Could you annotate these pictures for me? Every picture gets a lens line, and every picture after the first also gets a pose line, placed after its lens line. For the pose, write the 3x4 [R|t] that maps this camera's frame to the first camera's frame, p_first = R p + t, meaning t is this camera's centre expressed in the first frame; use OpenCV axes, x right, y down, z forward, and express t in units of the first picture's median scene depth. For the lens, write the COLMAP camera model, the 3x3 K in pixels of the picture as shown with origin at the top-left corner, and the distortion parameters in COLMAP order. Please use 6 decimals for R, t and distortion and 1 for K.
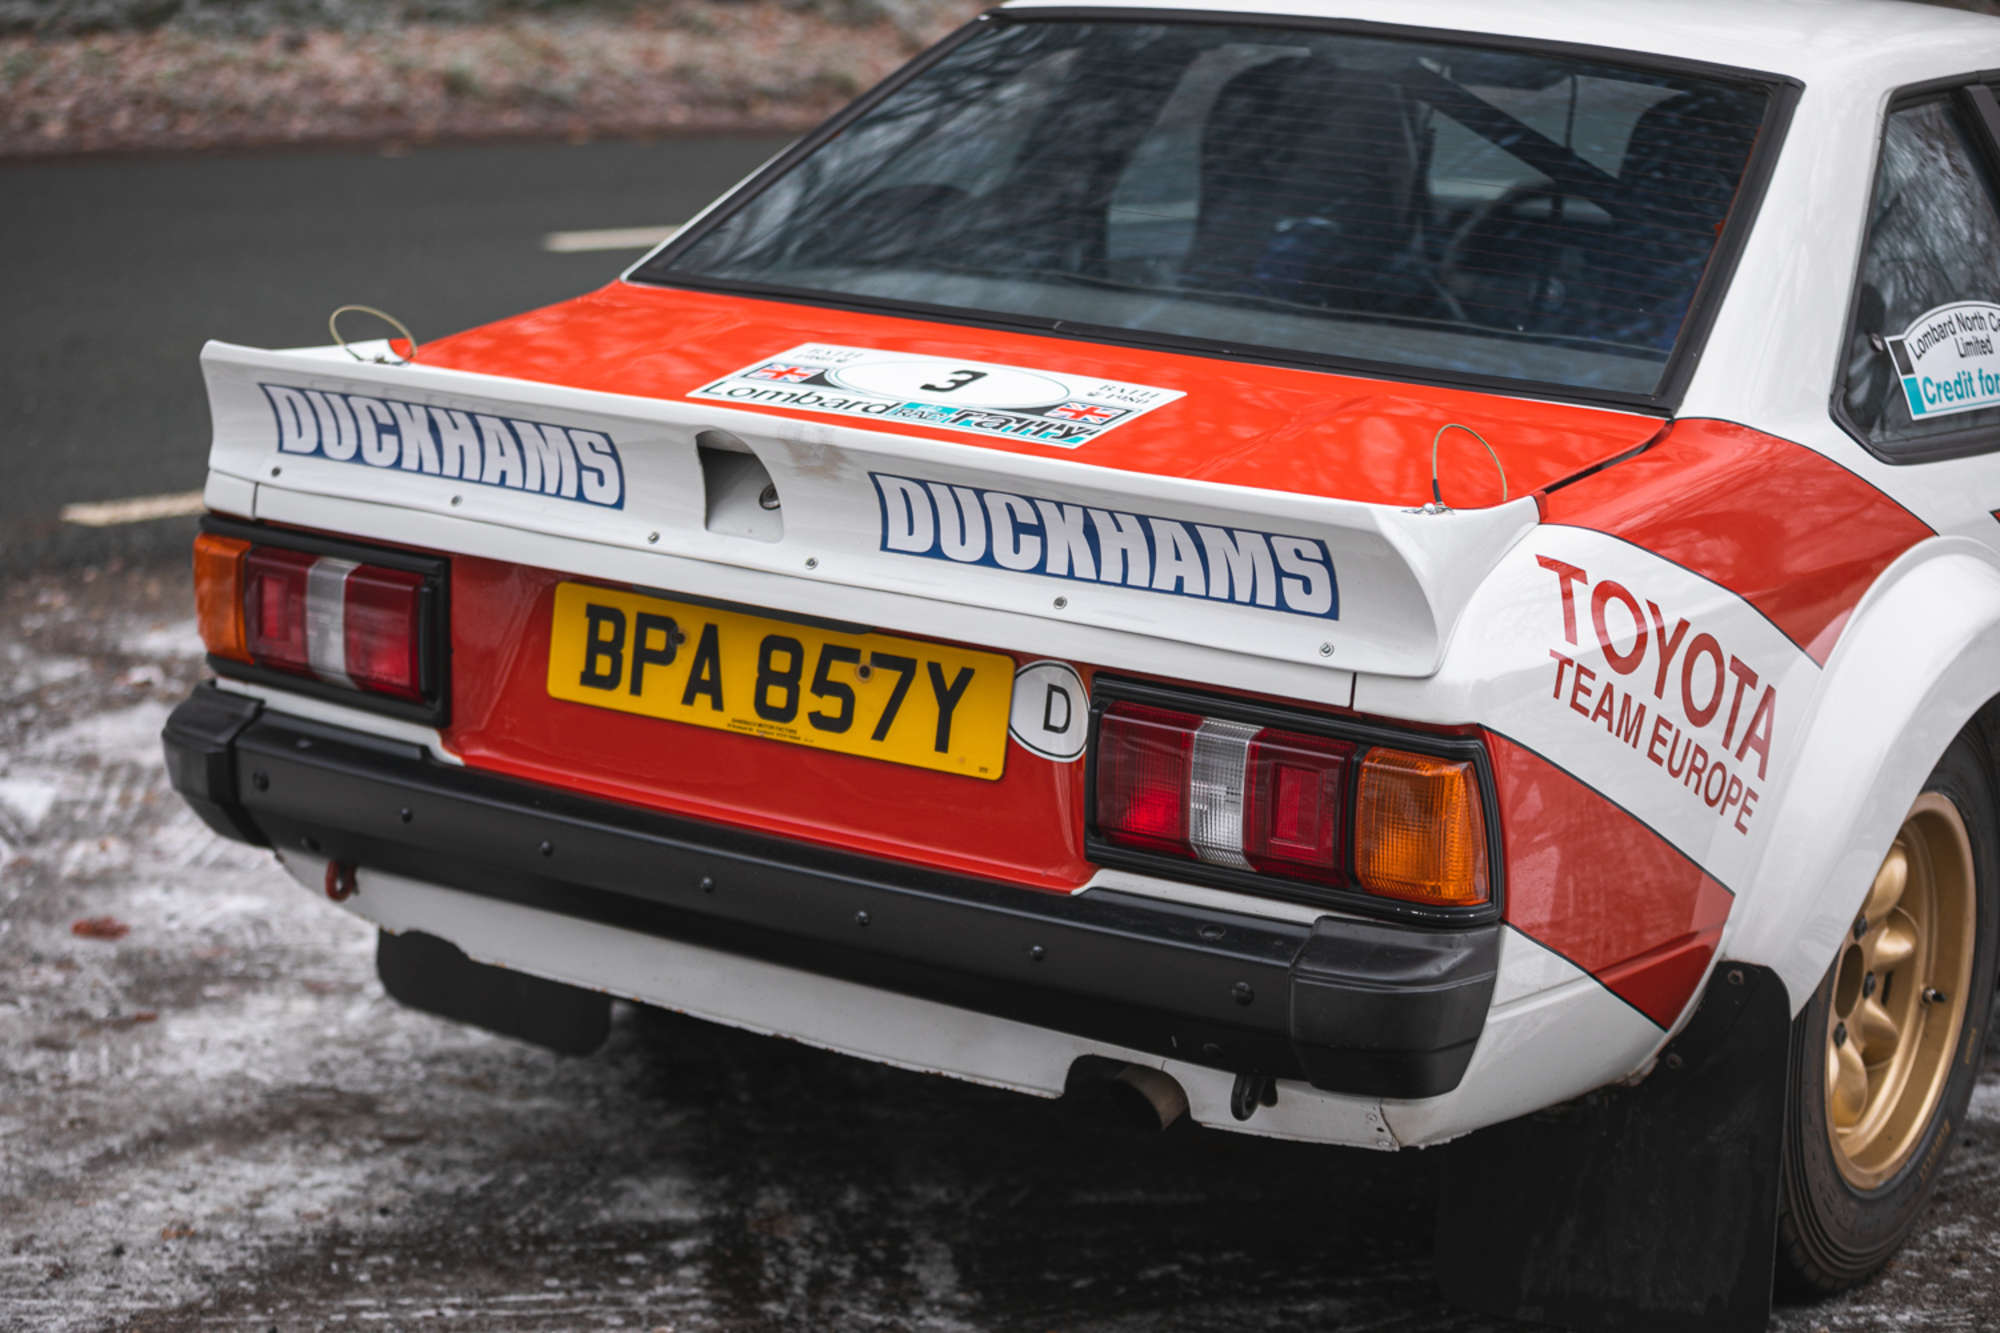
lens RADIAL K [[4063.2, 0, 1000.0], [0, 4063.2, 666.5], [0, 0, 1]] dist [-0.309176, 0.053866]
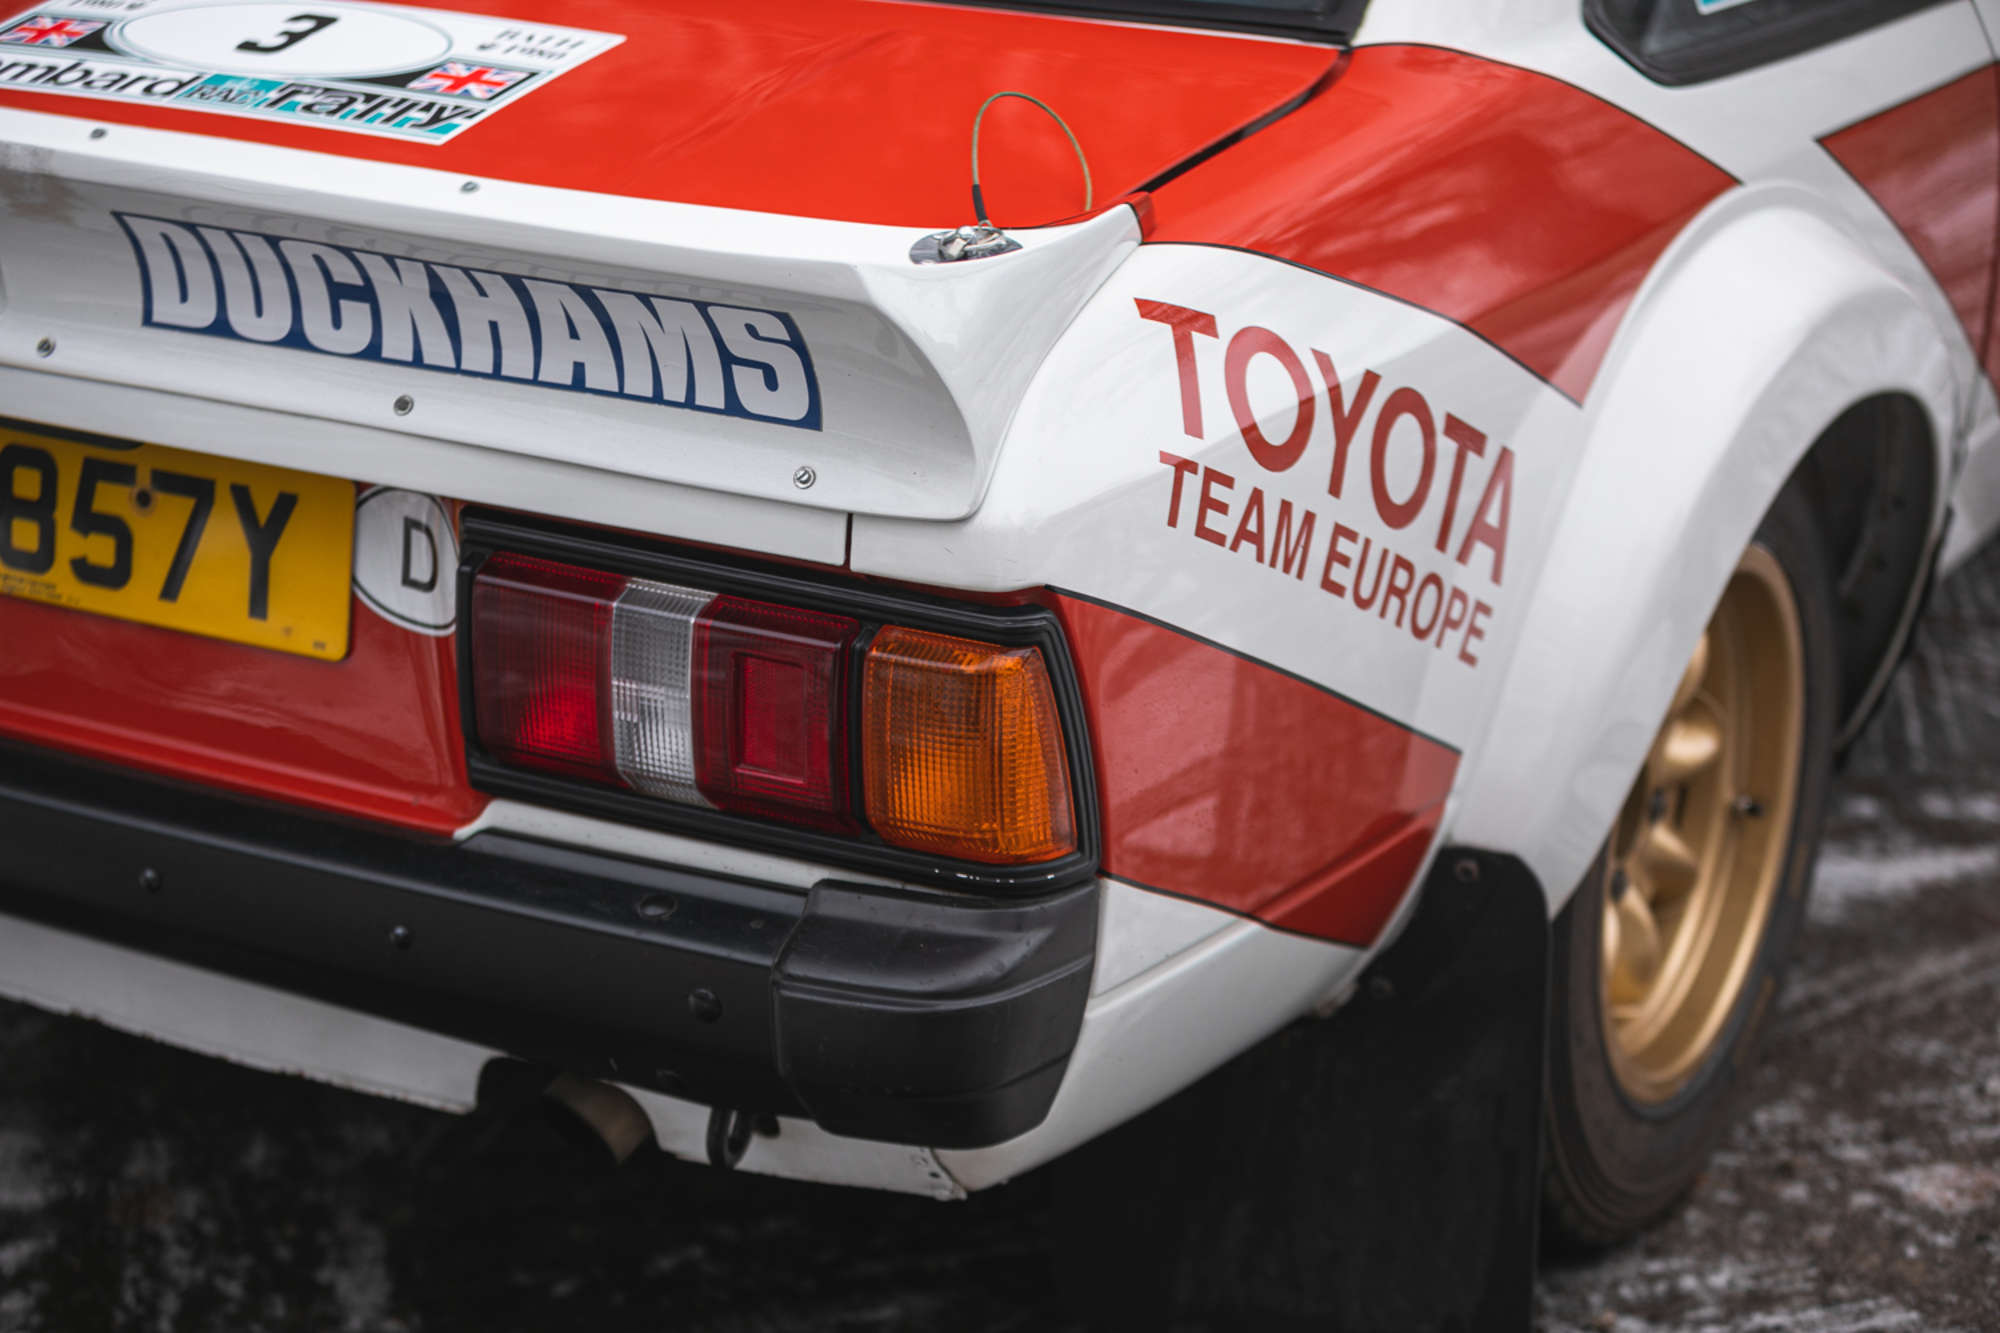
lens RADIAL K [[4191.9, 0, 1006.2], [0, 4191.9, 713.5], [0, 0, 1]] dist [-0.322102, 0.438817]
pose [[0.996724, -0.049838, 0.063694, 0.062570], [0.040195, 0.988674, 0.144595, -0.056056], [-0.070179, -0.141561, 0.987439, 0.314502]]
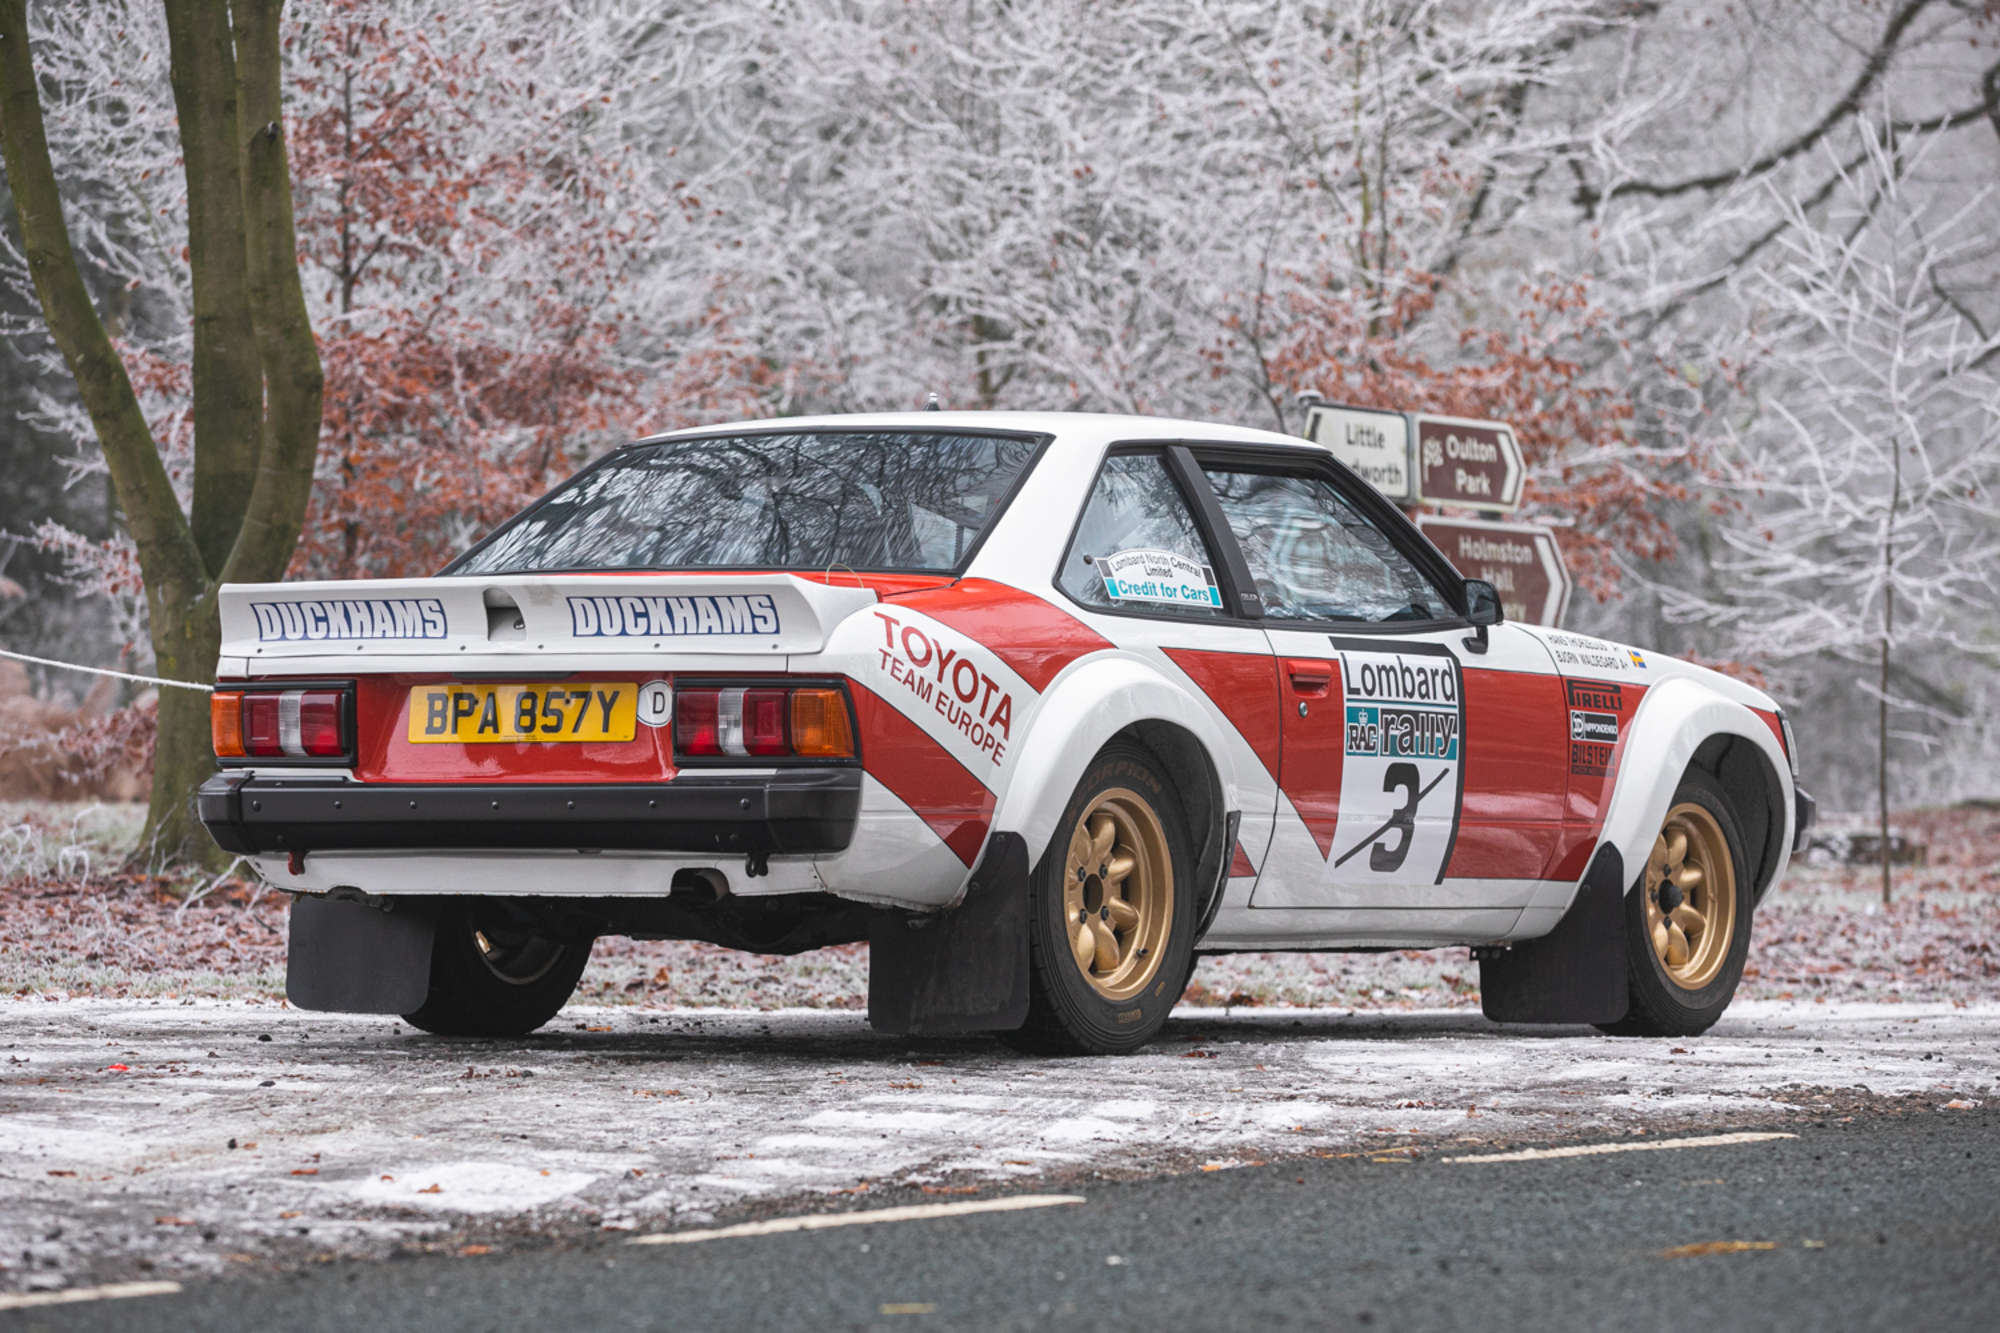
lens RADIAL K [[7880.6, 0, 1000.0], [0, 7880.6, 666.5], [0, 0, 1]] dist [0.103062, 0.128656]
pose [[0.998181, -0.044705, 0.040448, 0.025634], [0.052554, 0.973983, -0.220441, 0.890364], [-0.029541, 0.222166, 0.974561, -2.969430]]
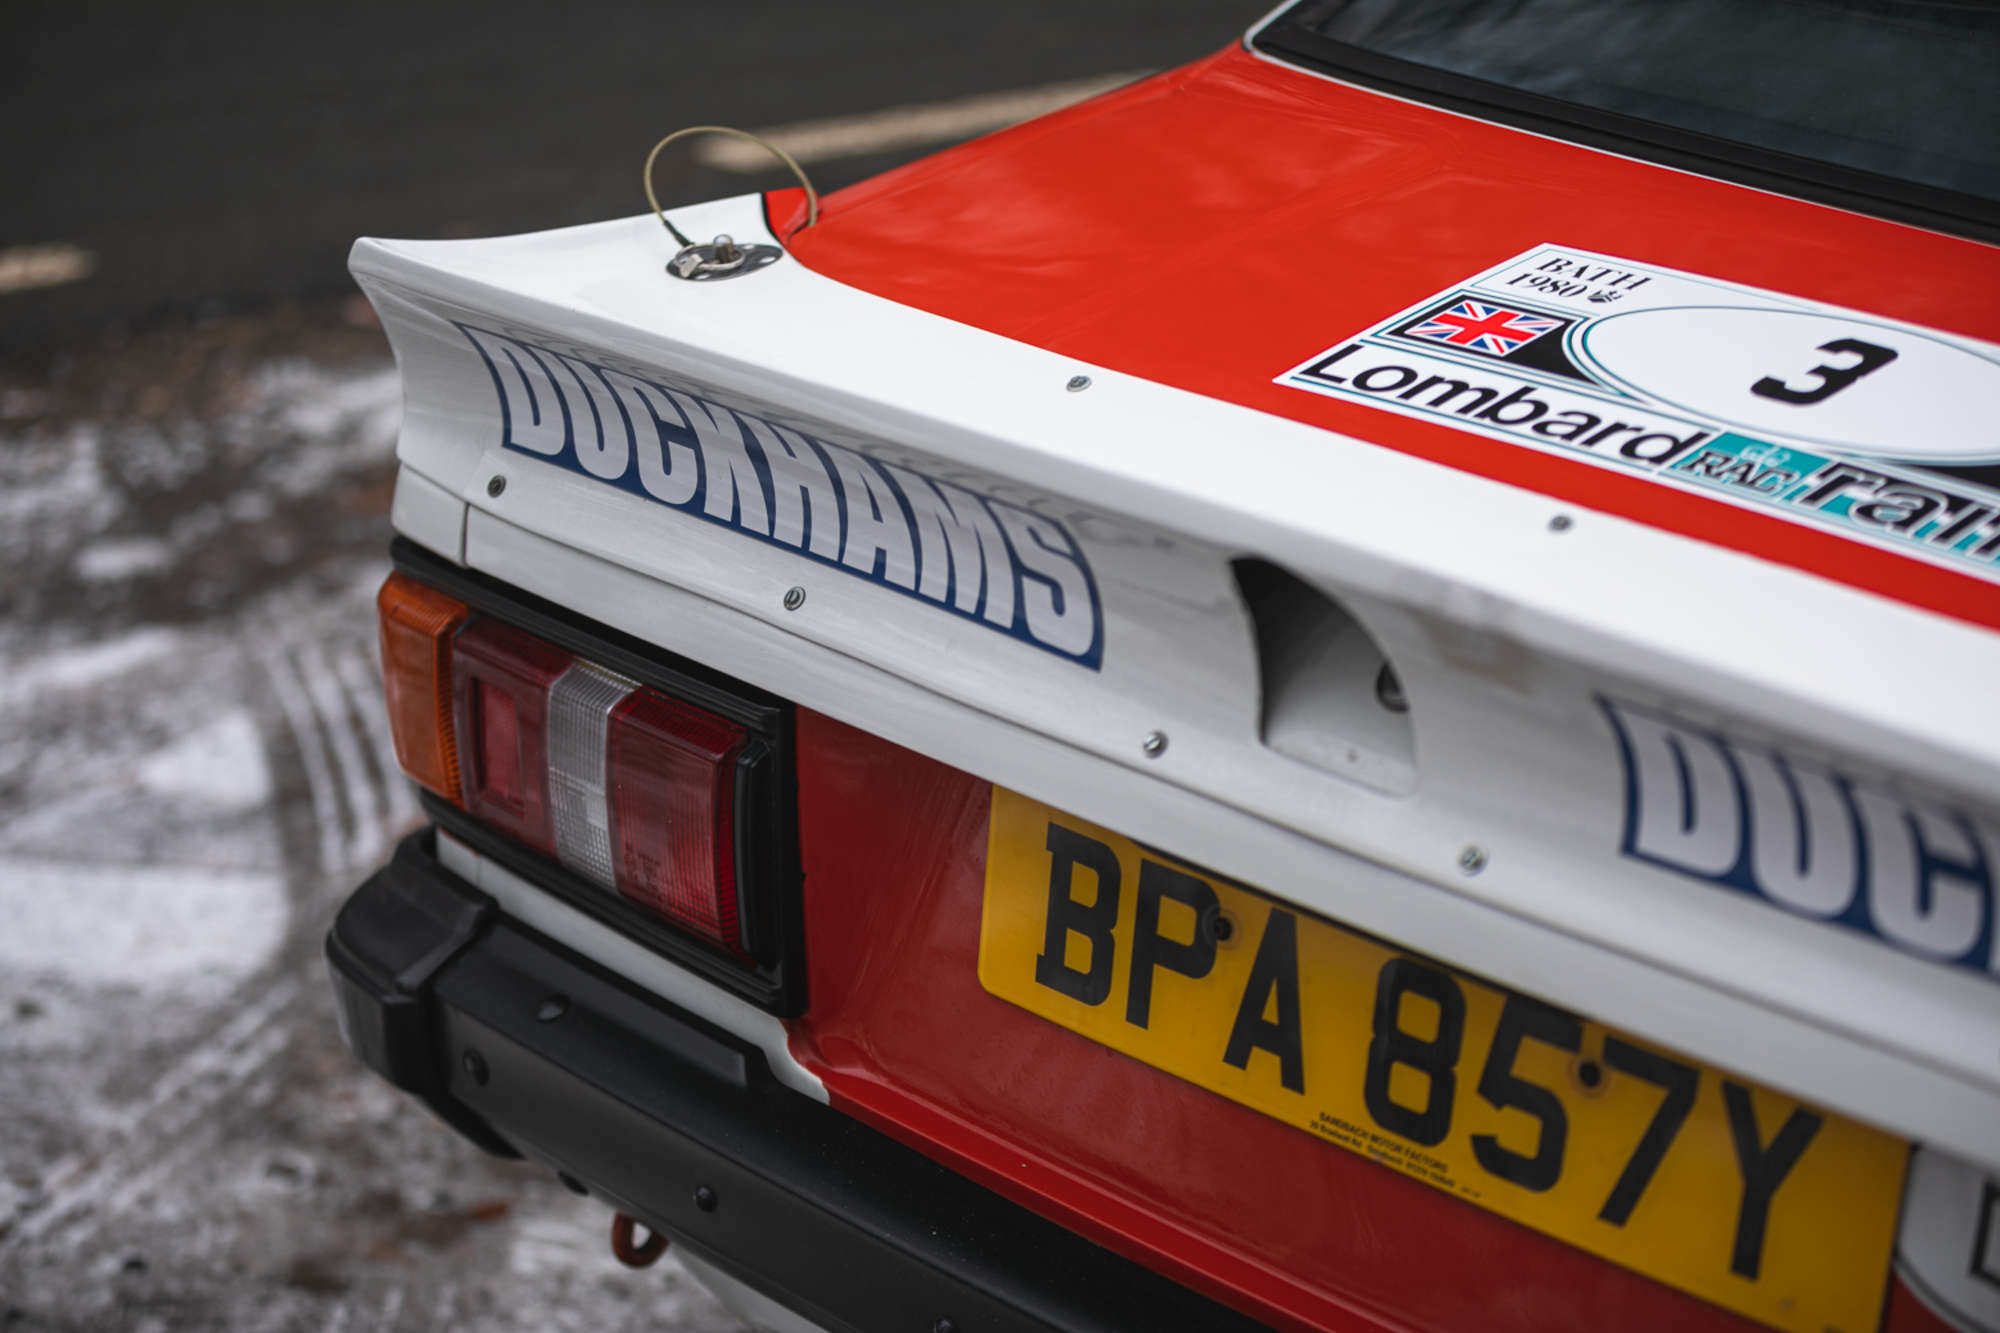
lens RADIAL K [[4191.9, 0, 1006.2], [0, 4191.9, 713.5], [0, 0, 1]] dist [-0.322102, 0.438817]
pose [[0.973028, 0.042266, -0.226781, 0.007470], [-0.008858, 0.989193, 0.146355, -0.107139], [0.230516, -0.140398, 0.962887, 0.535395]]
